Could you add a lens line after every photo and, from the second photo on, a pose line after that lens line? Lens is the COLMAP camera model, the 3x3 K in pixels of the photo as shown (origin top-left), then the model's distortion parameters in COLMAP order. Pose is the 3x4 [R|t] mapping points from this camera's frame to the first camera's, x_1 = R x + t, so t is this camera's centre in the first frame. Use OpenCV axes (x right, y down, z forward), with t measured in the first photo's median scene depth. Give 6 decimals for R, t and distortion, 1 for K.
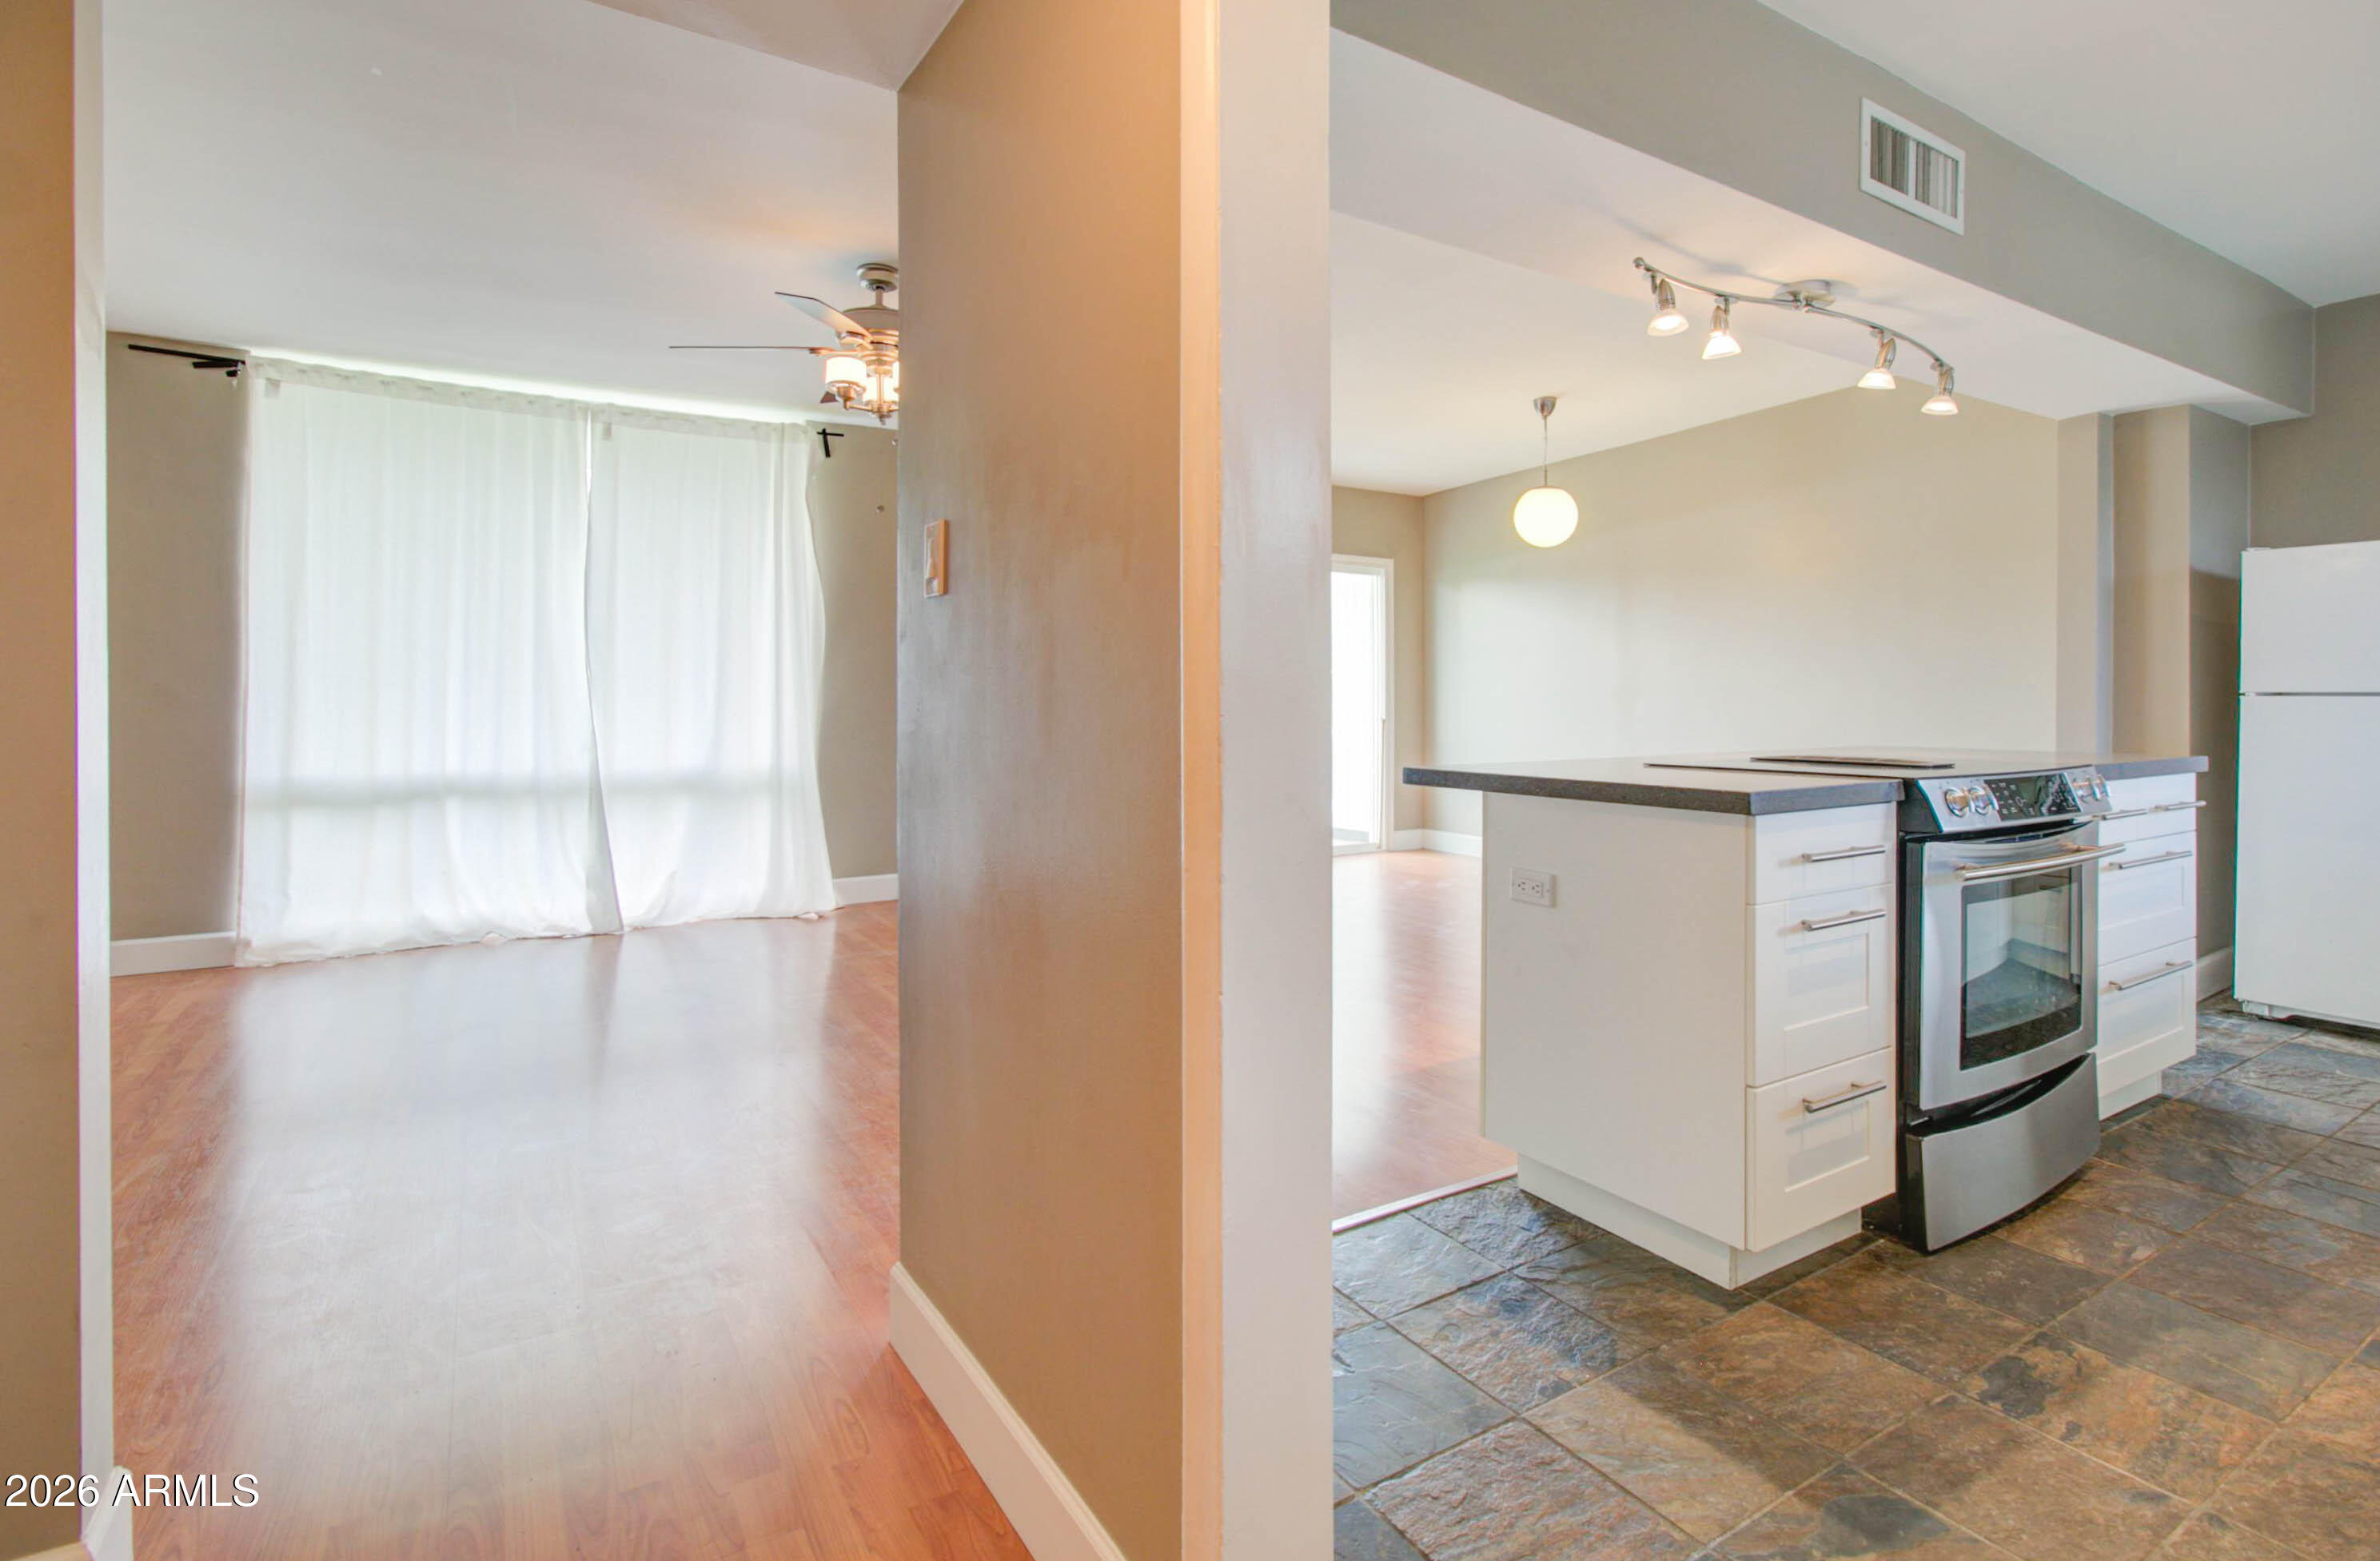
lens RADIAL K [[1167.8, 0, 1186.4], [0, 1167.8, 705.9], [0, 0, 1]] dist [-0.001002, 0.002102]
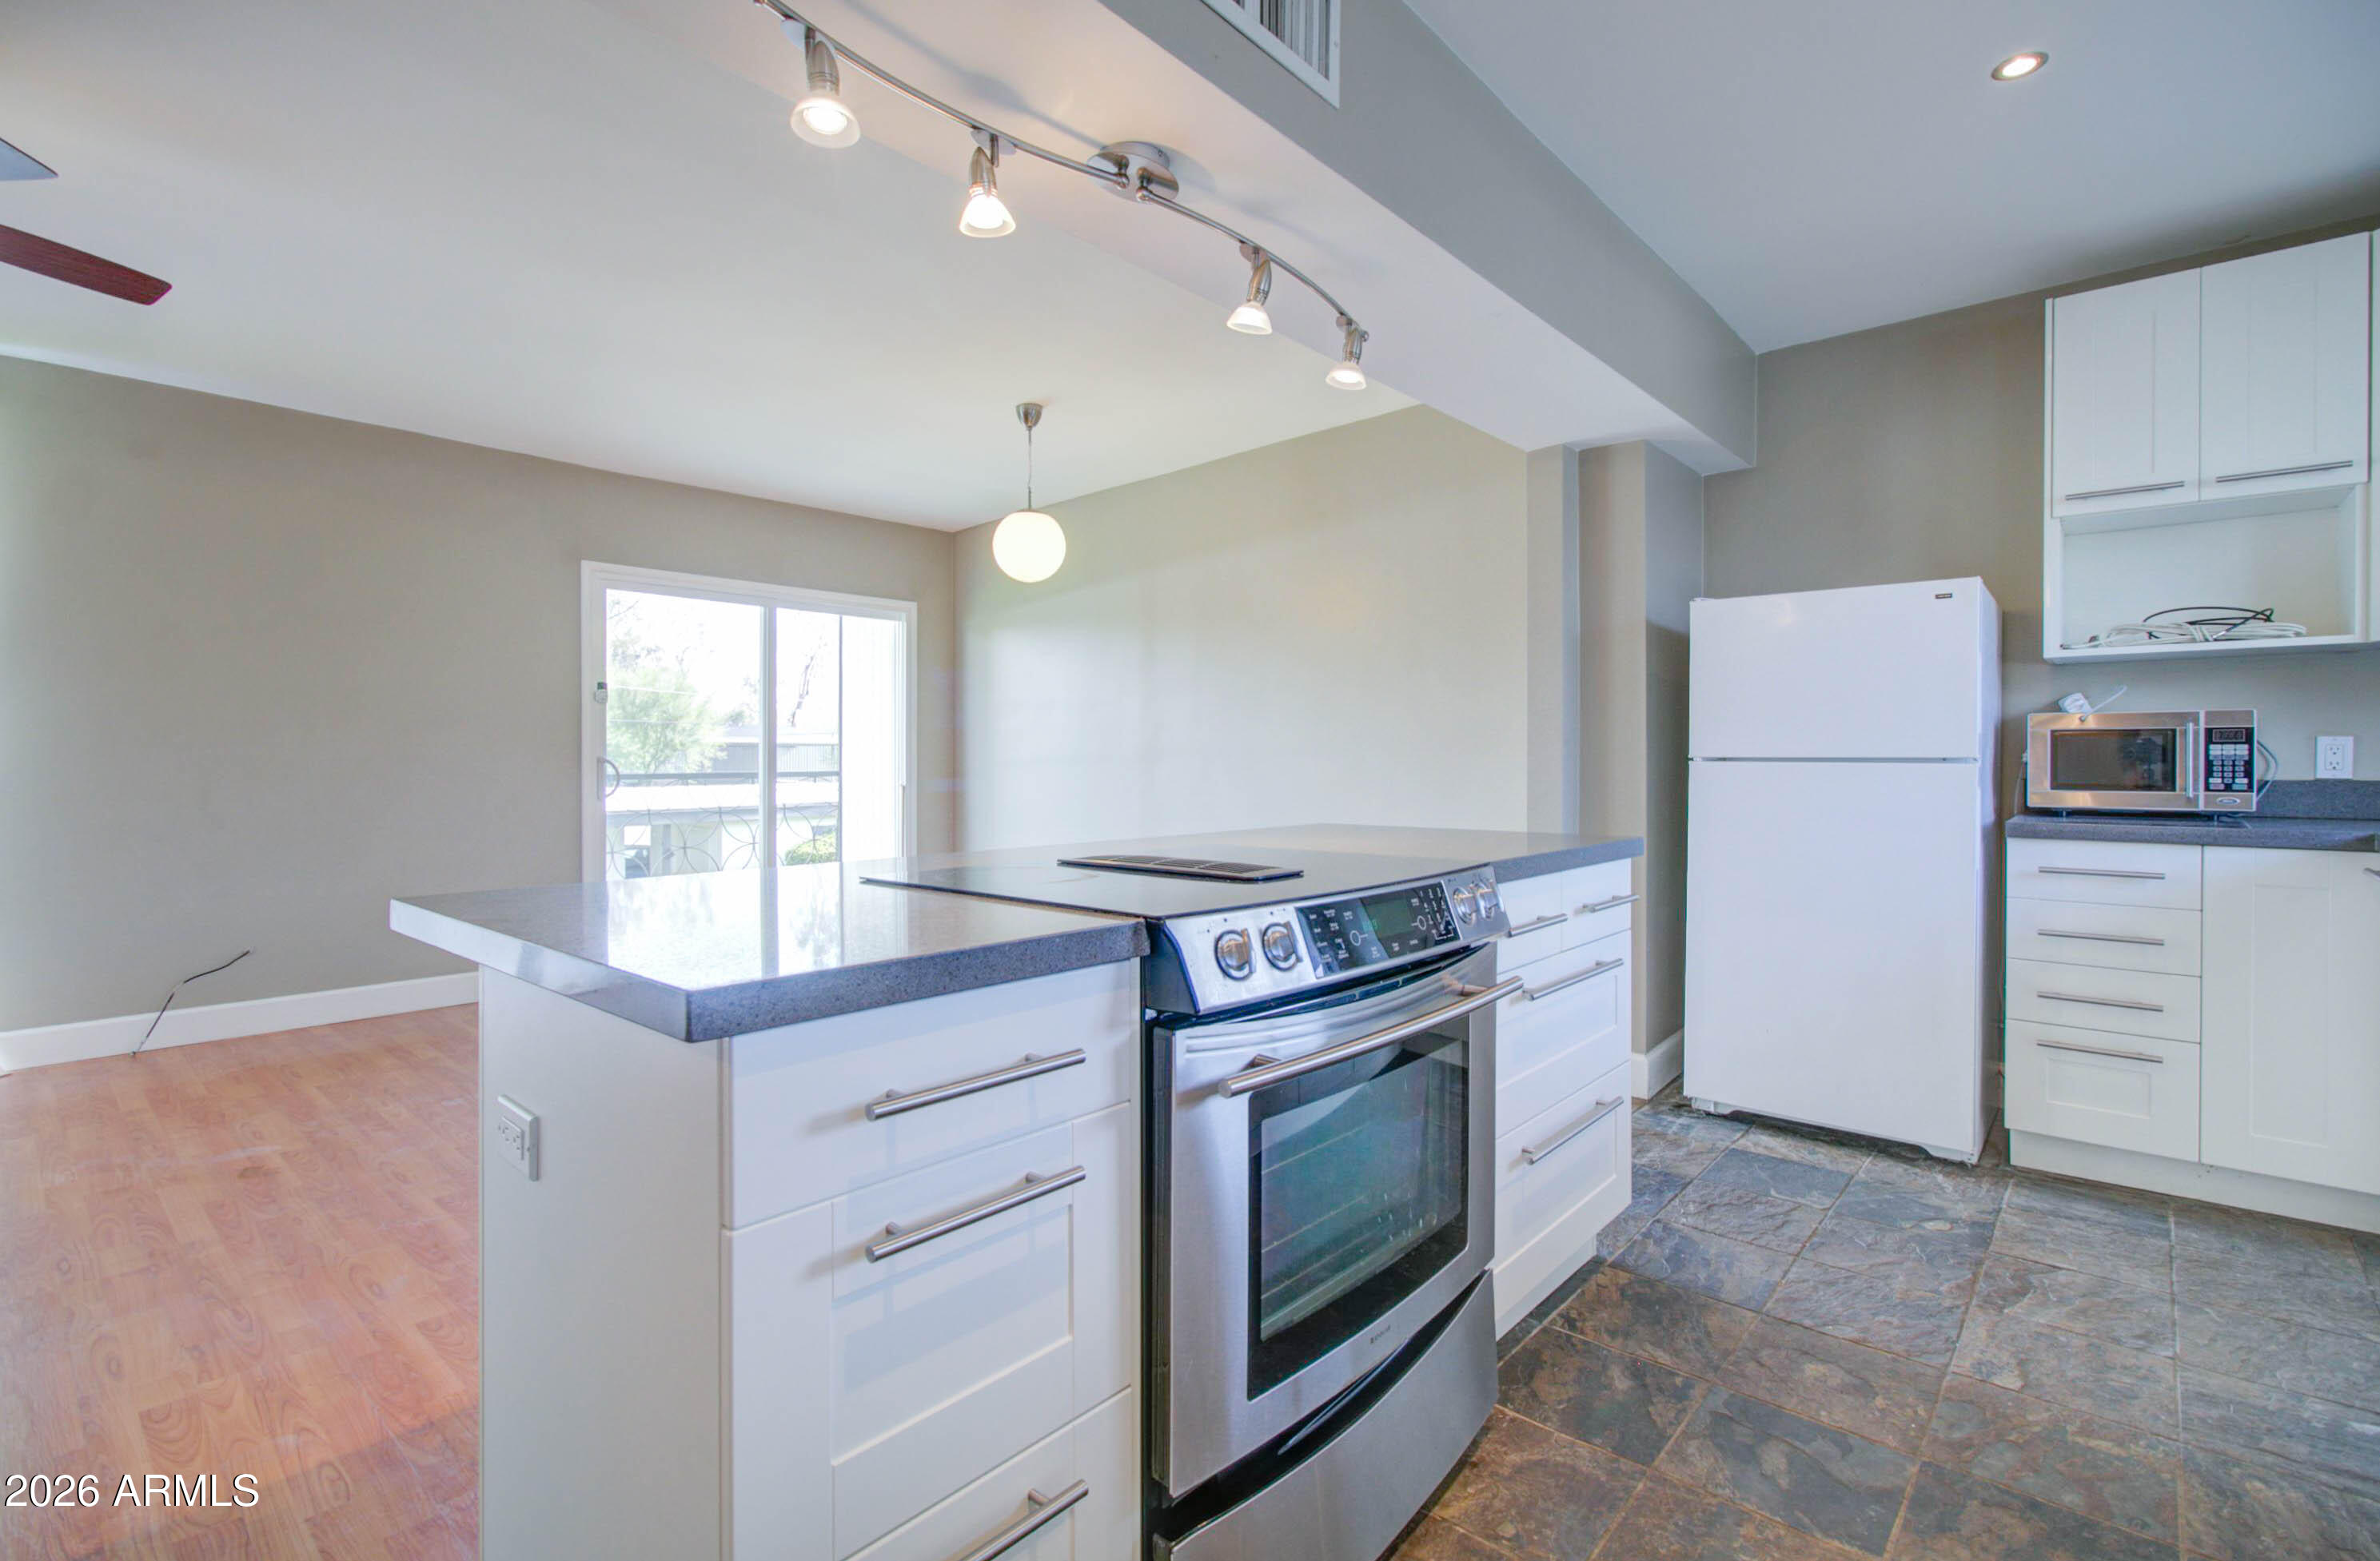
lens RADIAL K [[1095.9, 0, 1220.0], [0, 1095.9, 763.0], [0, 0, 1]] dist [-0.003529, 0.001238]
pose [[0.955604, -0.000102, 0.294654, 0.388613], [-0.000512, 0.999998, 0.002007, -0.011080], [-0.294654, -0.002069, 0.955602, 0.378741]]
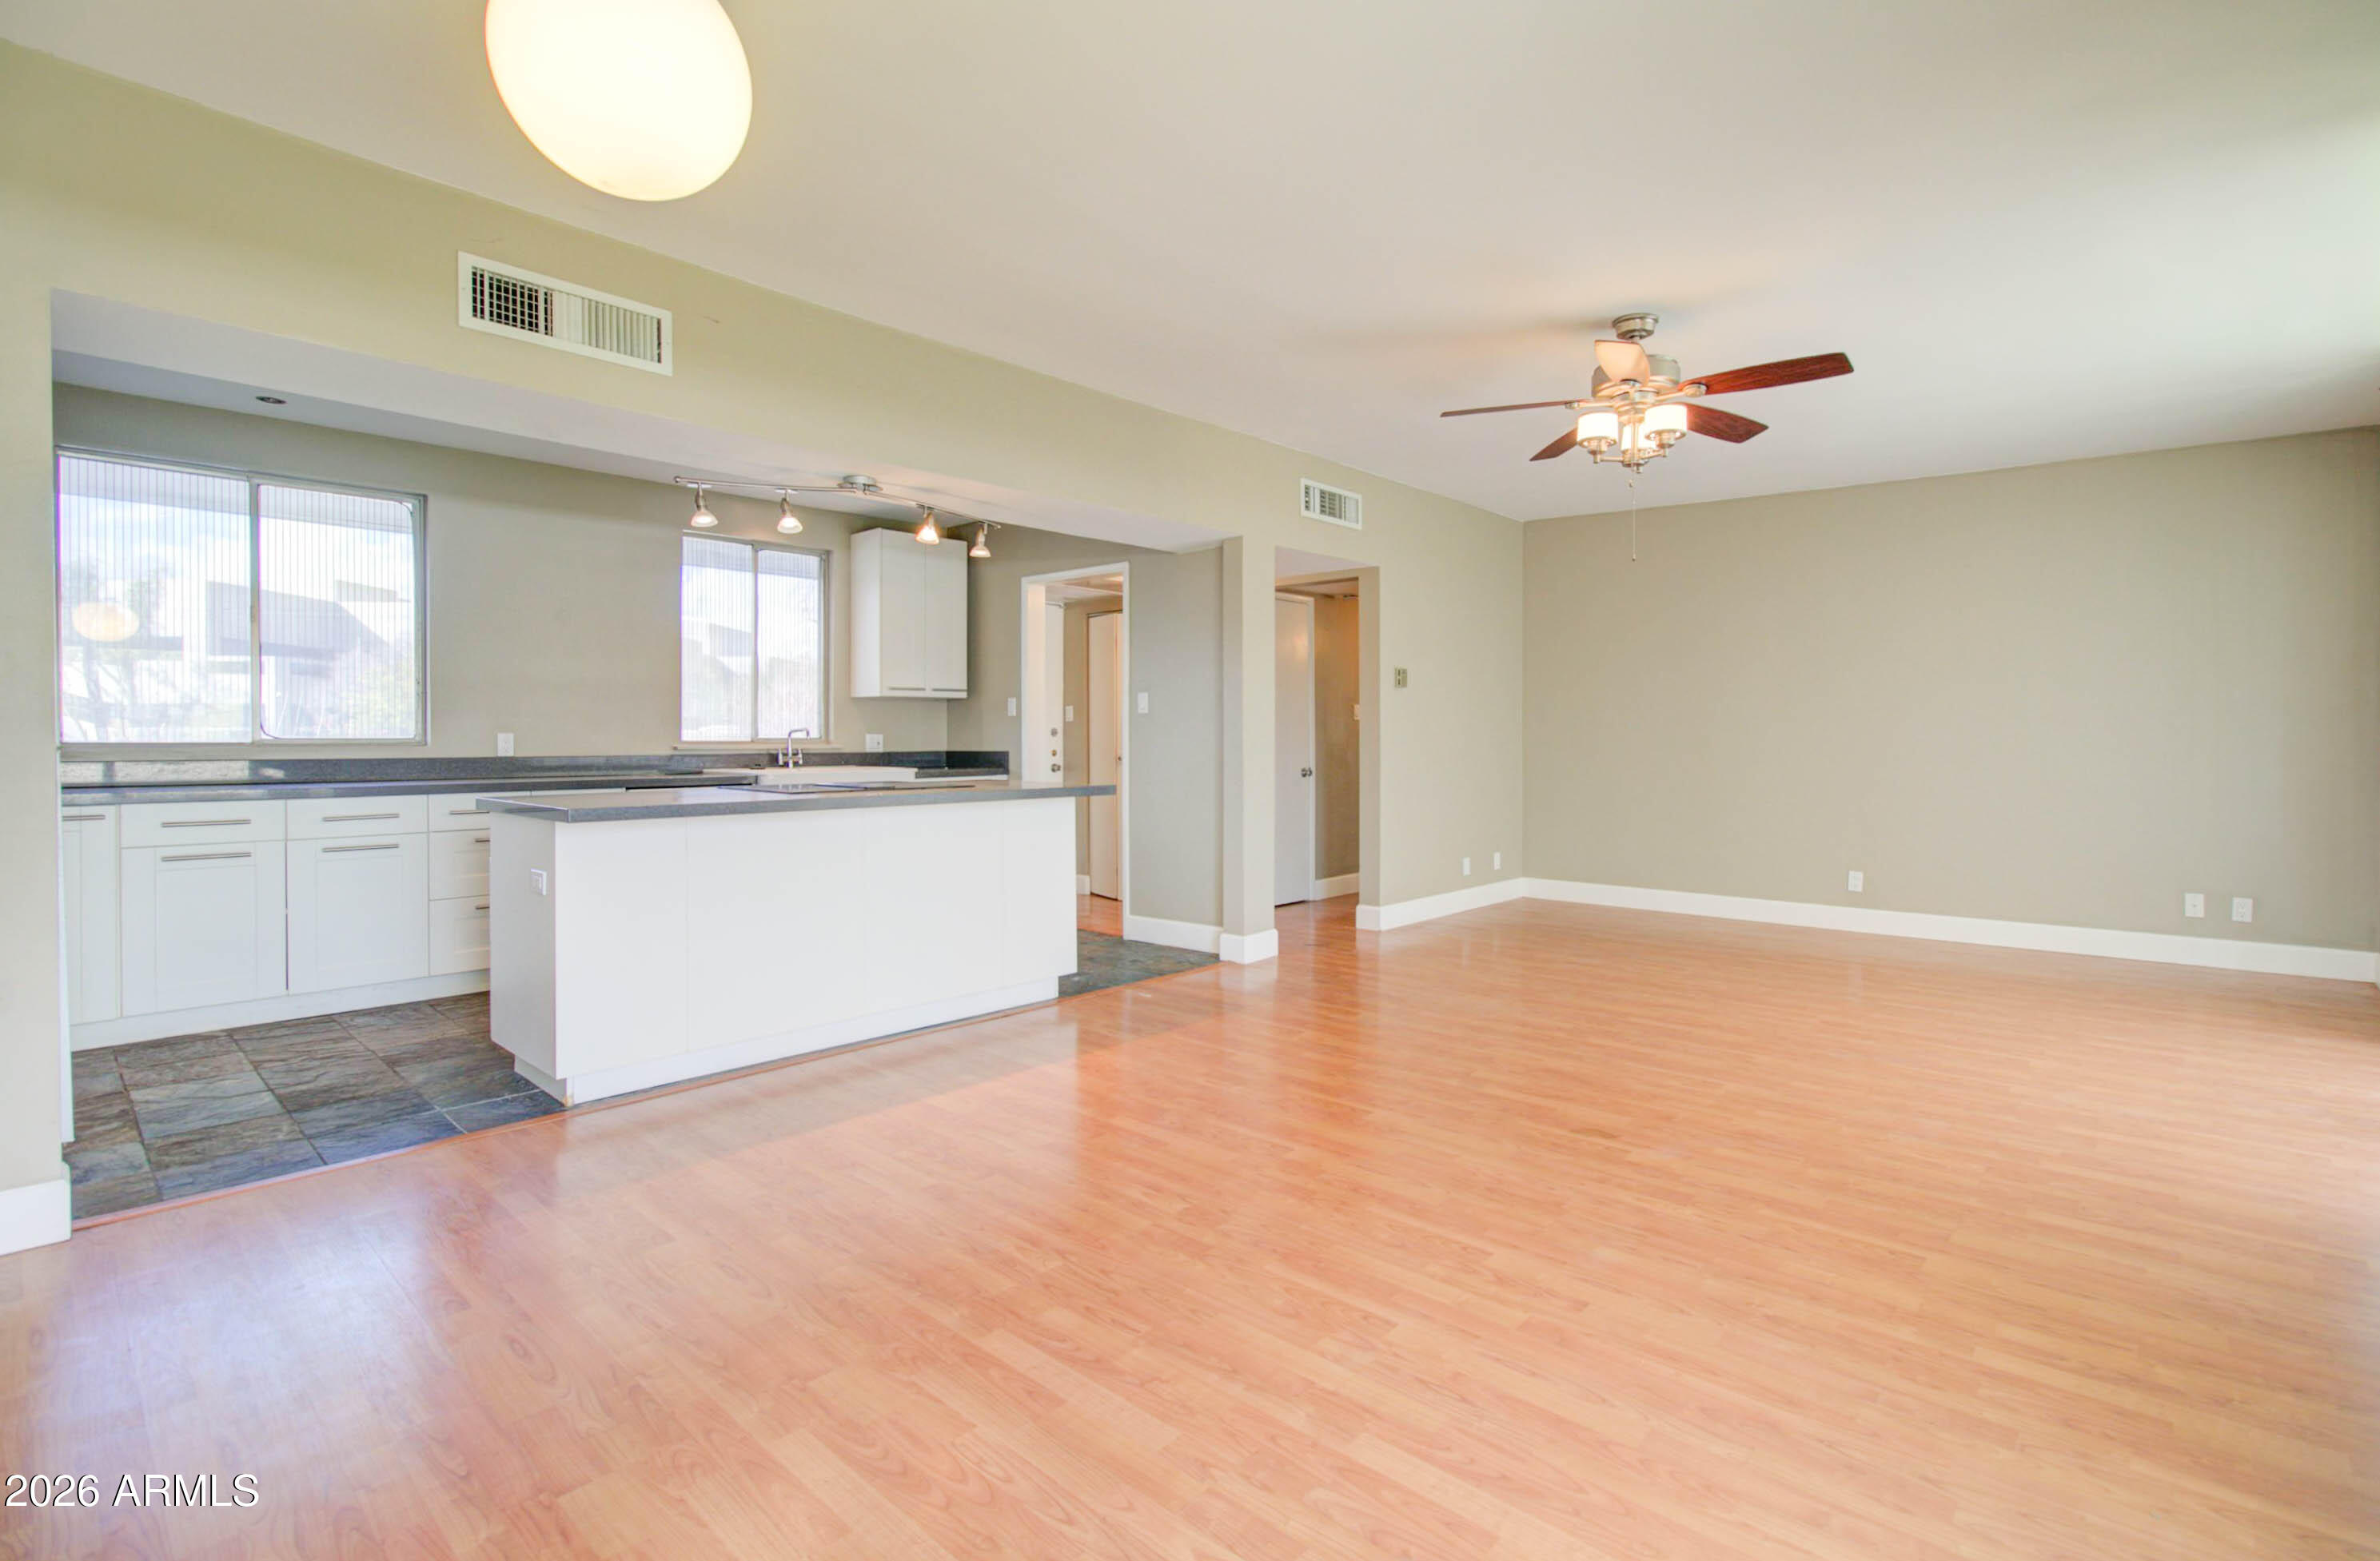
lens RADIAL K [[1095.9, 0, 1220.0], [0, 1095.9, 763.0], [0, 0, 1]] dist [-0.003529, 0.001238]
pose [[-0.959574, 0.011467, -0.281223, 0.474653], [0.005339, 0.999732, 0.022548, -0.015280], [0.281406, 0.020135, -0.959377, 2.426710]]
